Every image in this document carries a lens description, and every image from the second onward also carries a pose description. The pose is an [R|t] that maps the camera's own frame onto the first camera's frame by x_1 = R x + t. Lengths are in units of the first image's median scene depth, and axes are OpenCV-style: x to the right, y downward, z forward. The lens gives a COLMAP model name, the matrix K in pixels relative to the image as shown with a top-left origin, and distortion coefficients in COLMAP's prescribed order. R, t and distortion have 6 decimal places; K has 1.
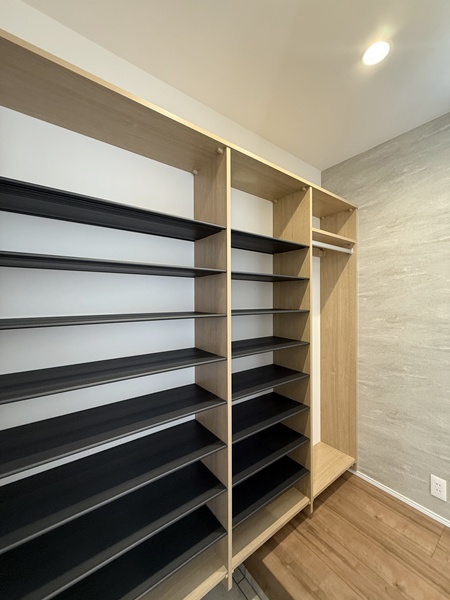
lens RADIAL K [[239.2, 0, 225.0], [0, 239.2, 300.0], [0, 0, 1]] dist [0.000502, 0.000754]
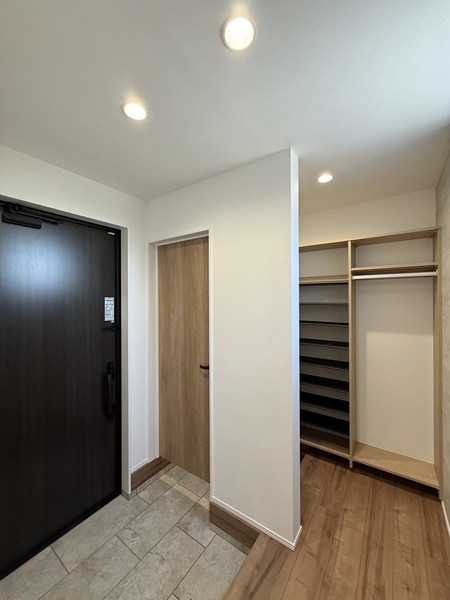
lens RADIAL K [[239.2, 0, 224.9], [0, 239.2, 299.9], [0, 0, 1]] dist [0.000502, 0.000754]
pose [[0.301029, 0.000246, -0.953615, 1.624332], [0.001903, 0.999998, 0.000859, -0.134681], [0.953613, -0.002073, 0.301028, -0.168482]]
